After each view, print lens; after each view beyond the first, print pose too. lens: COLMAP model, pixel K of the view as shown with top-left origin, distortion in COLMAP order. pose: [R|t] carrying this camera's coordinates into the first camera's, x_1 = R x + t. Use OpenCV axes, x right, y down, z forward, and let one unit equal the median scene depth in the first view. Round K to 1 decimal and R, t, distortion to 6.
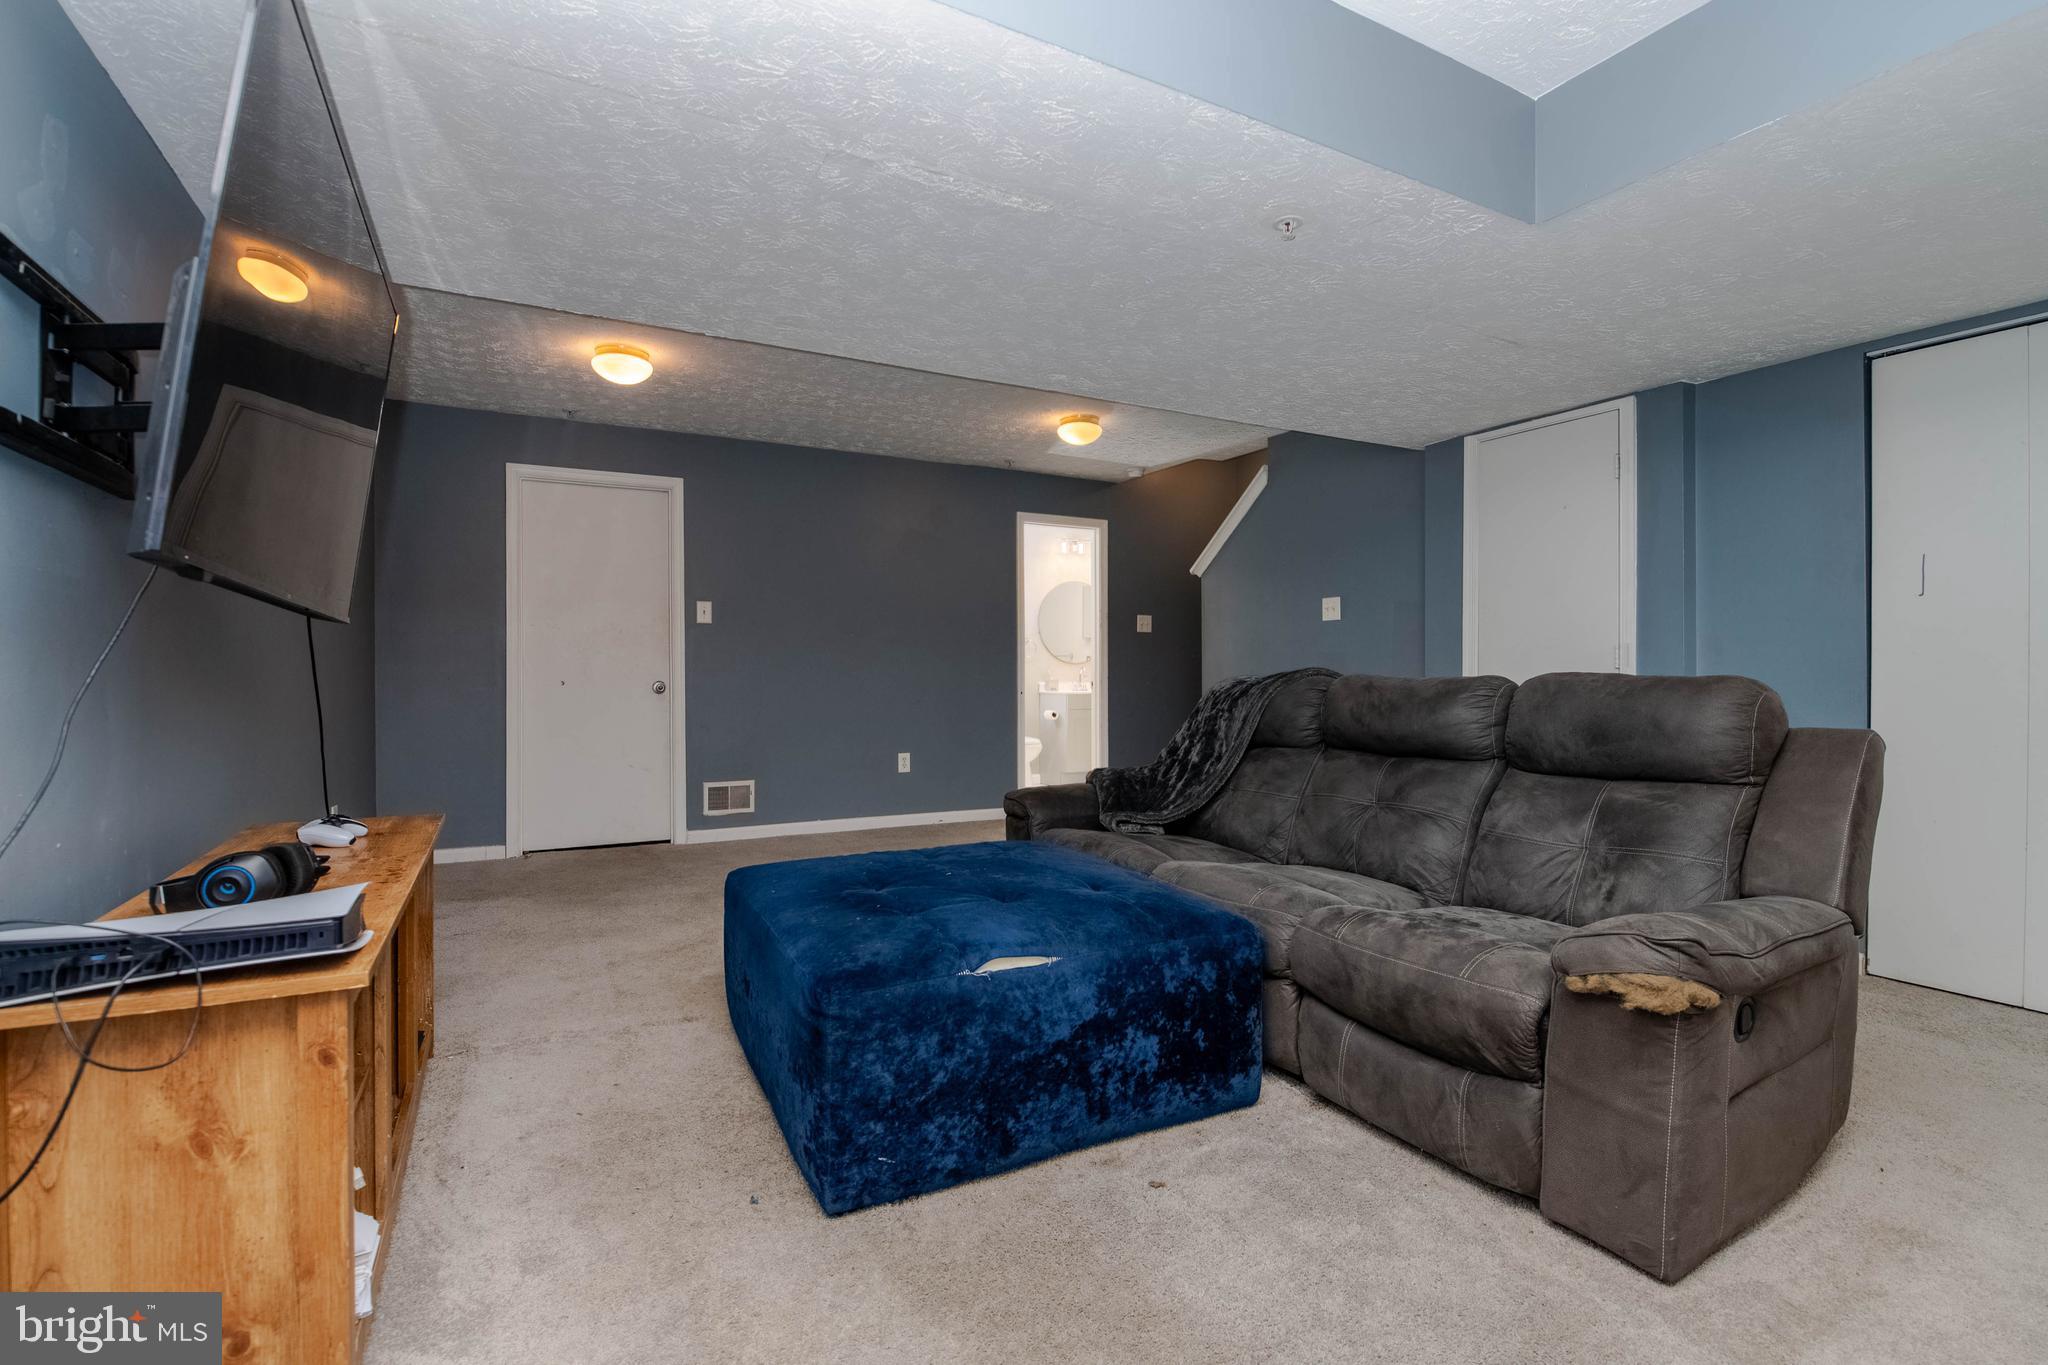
lens RADIAL K [[961.6, 0, 1033.7], [0, 961.6, 679.4], [0, 0, 1]] dist [-0.003427, -0.004360]
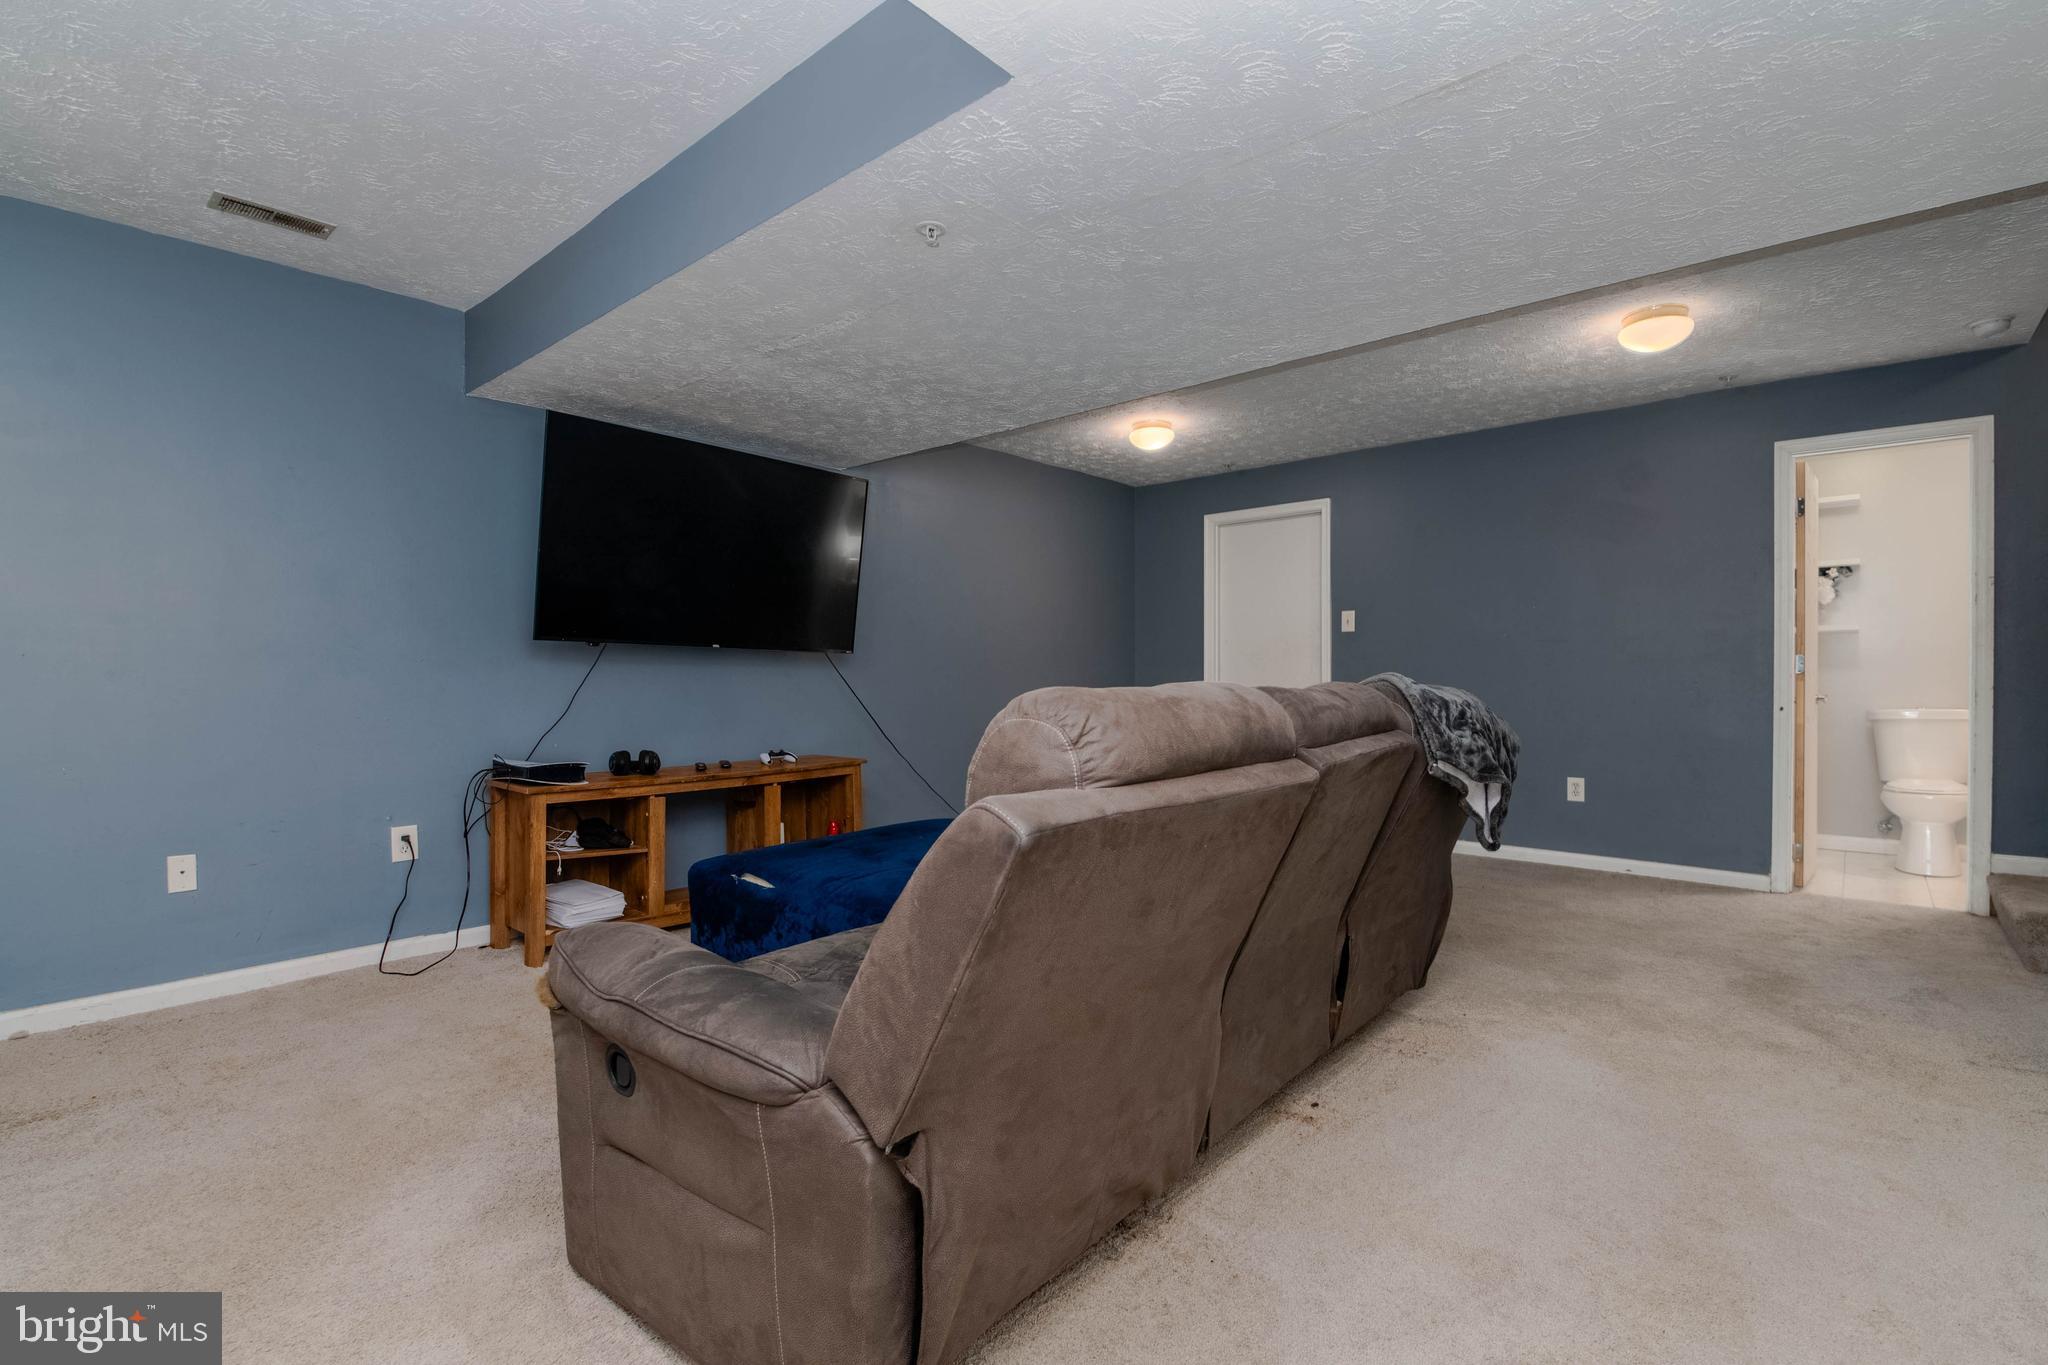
lens RADIAL K [[961.6, 0, 1029.5], [0, 961.6, 681.8], [0, 0, 1]] dist [-0.003427, -0.004360]
pose [[0.331316, 0.003039, -0.943515, 0.528480], [-0.000730, 0.999995, 0.002965, -0.007209], [0.943520, -0.000293, 0.331316, 0.328735]]
